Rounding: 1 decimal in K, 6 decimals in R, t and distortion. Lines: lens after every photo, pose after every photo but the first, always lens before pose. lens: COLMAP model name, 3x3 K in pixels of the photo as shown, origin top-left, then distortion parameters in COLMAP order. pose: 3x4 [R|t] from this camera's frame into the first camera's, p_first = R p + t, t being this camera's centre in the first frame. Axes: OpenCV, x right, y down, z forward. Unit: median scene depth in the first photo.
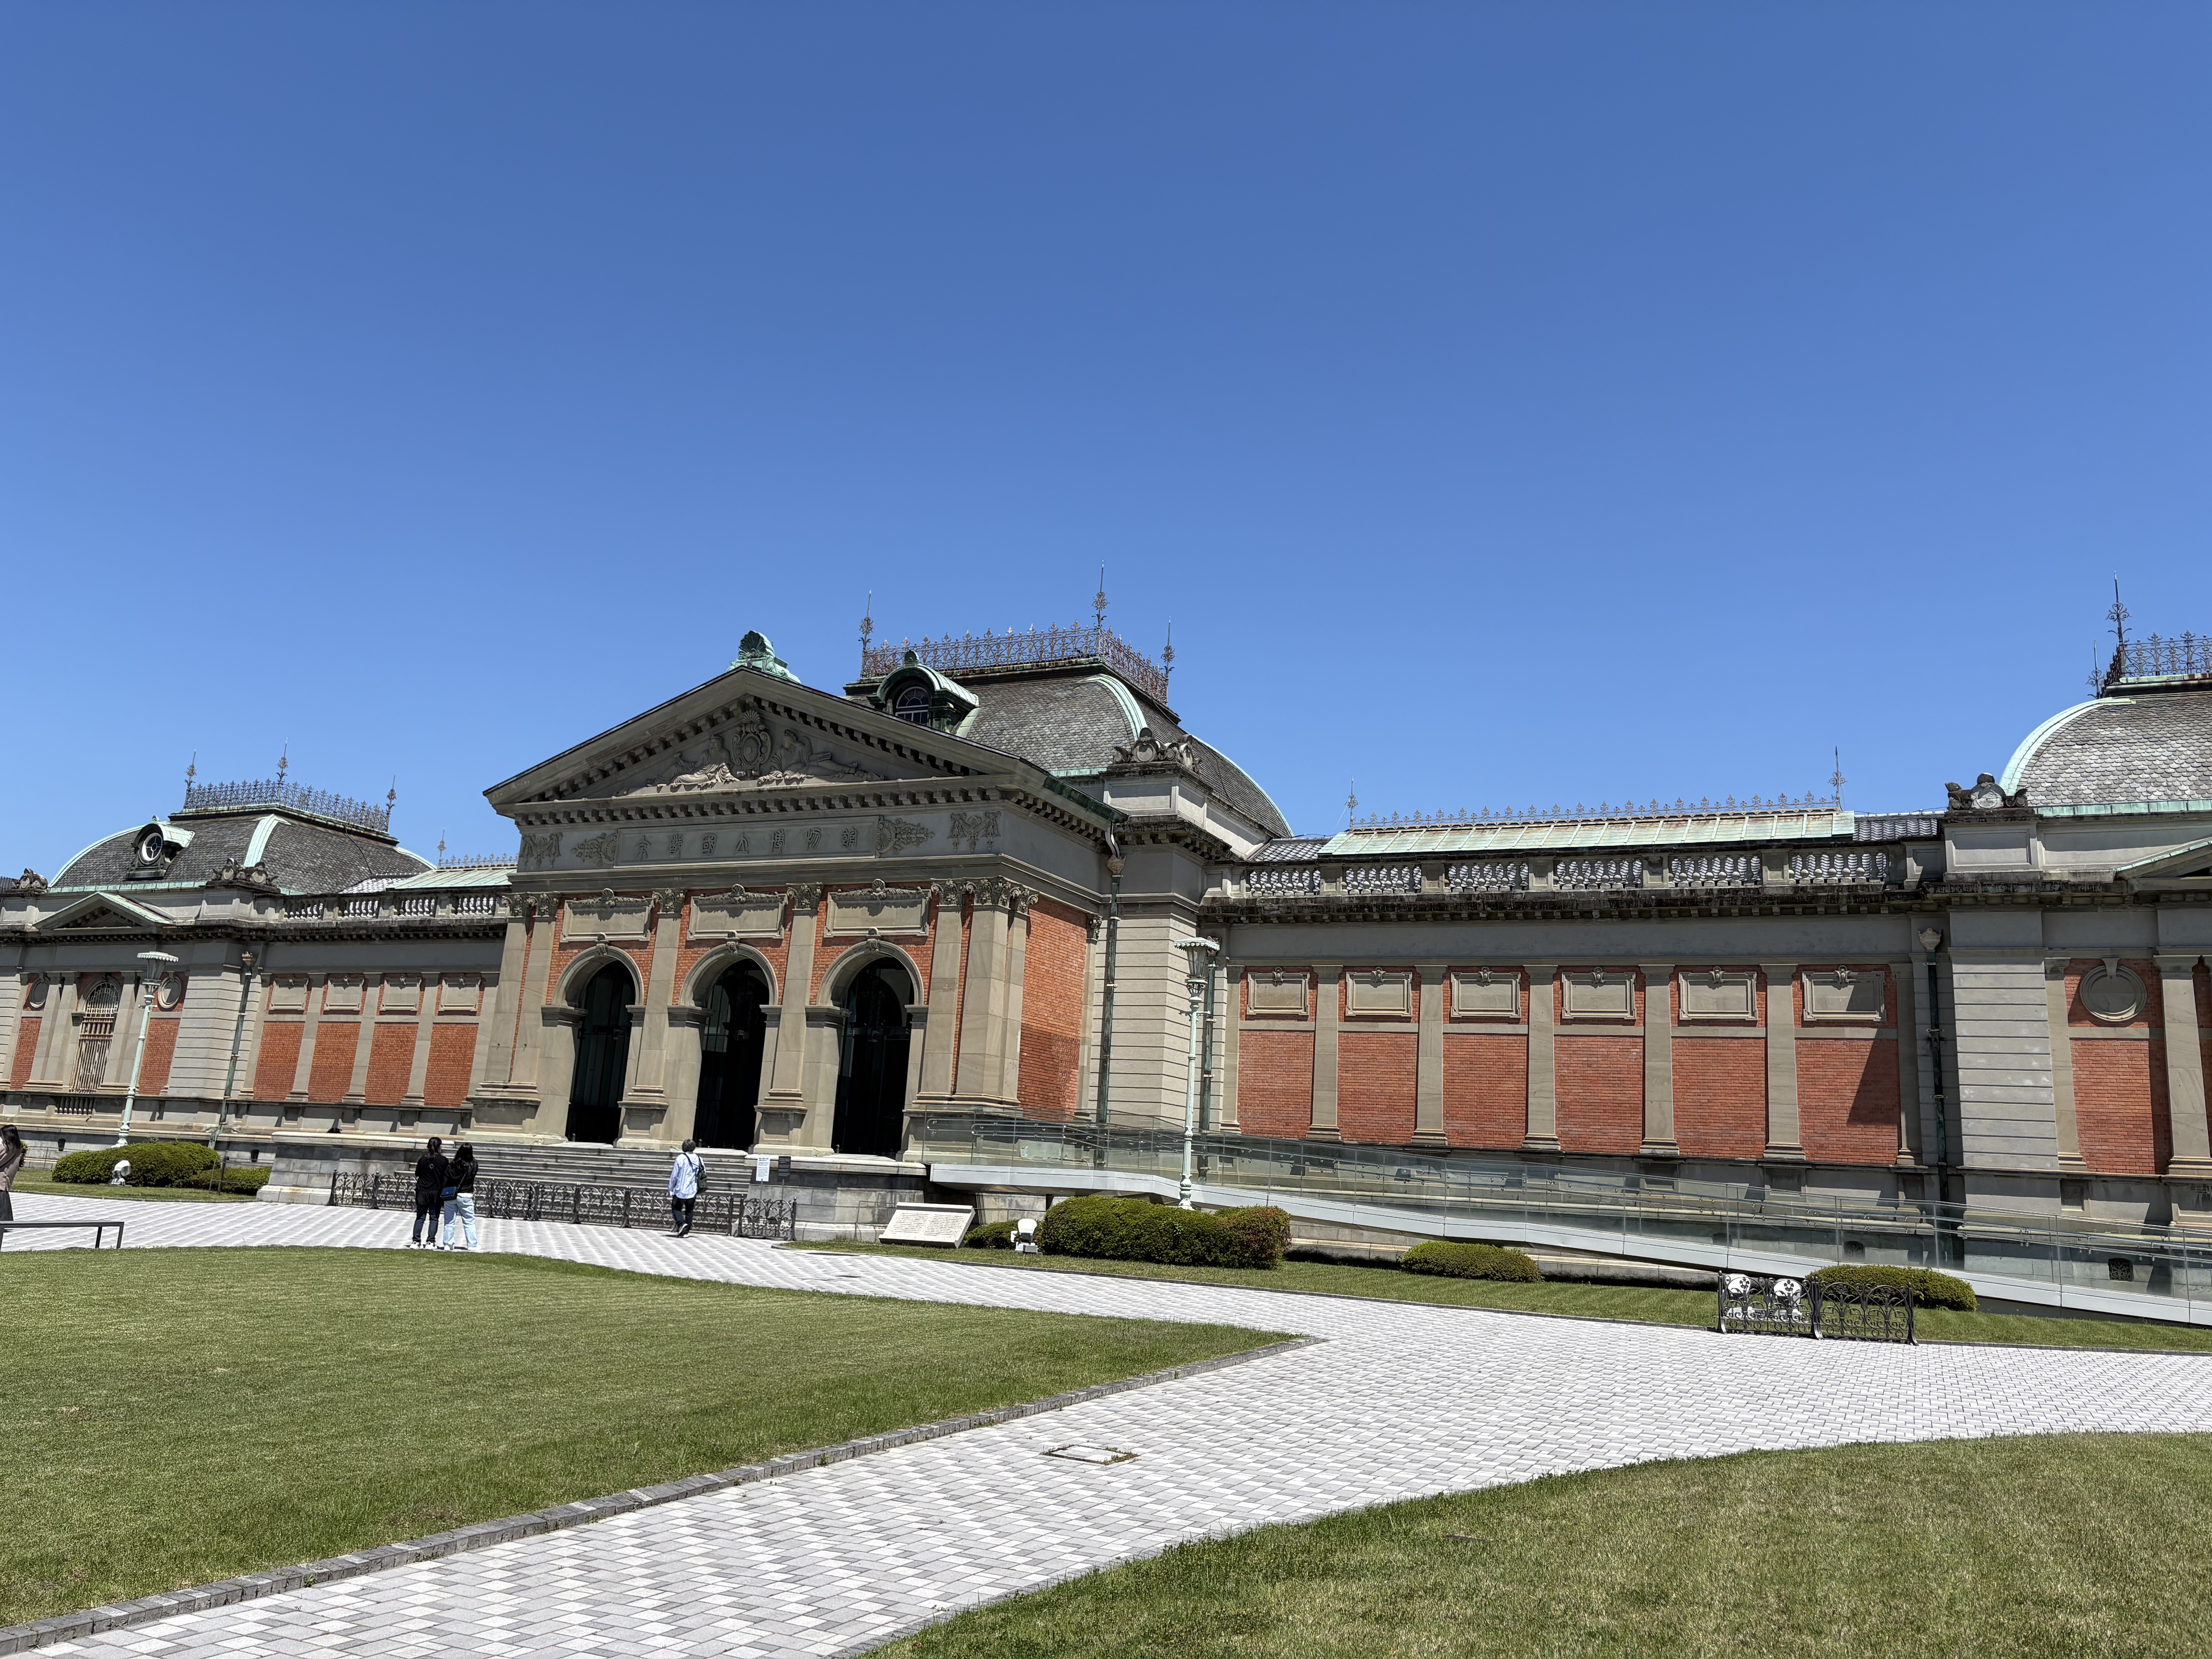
lens RADIAL K [[1670.2, 0, 1117.6], [0, 1670.2, 787.6], [0, 0, 1]] dist [0.046375, -0.045458]
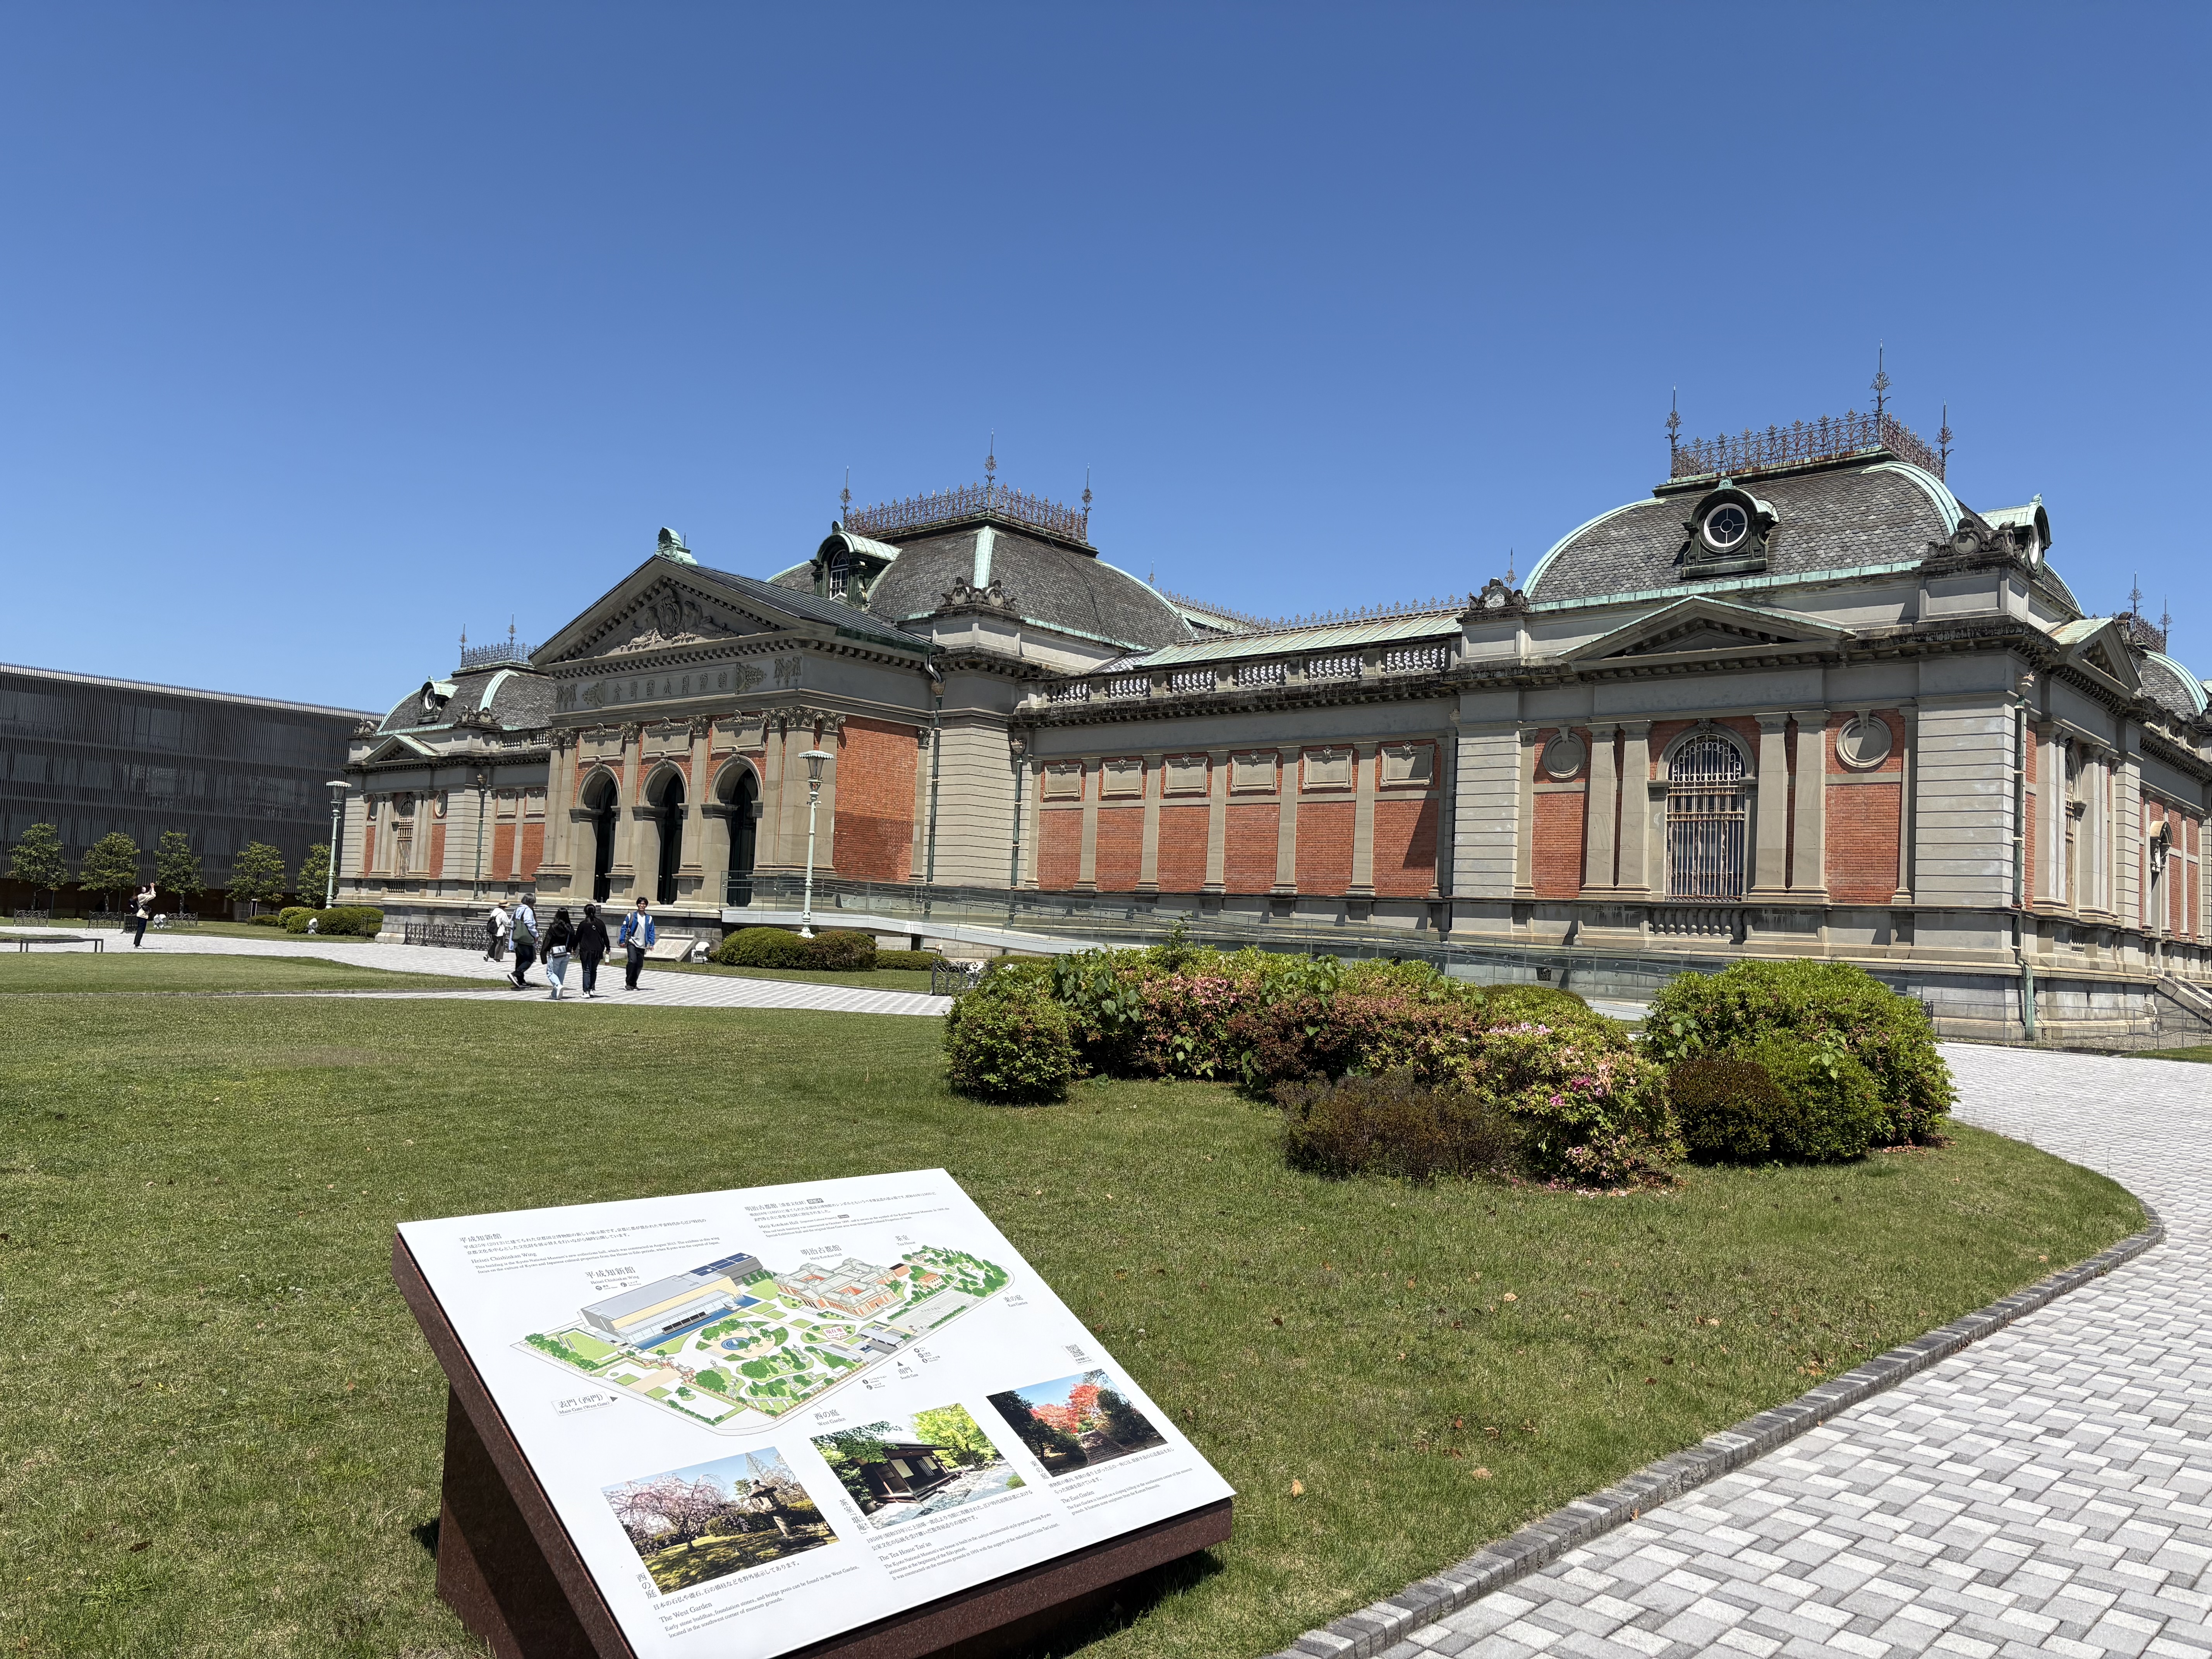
lens RADIAL K [[1670.2, 0, 1121.6], [0, 1670.2, 845.5], [0, 0, 1]] dist [0.046375, -0.045458]
pose [[0.958049, -0.029102, -0.285125, 0.527405], [0.075599, 0.985259, 0.153458, -0.021787], [0.276456, -0.168575, 0.946126, -0.218869]]
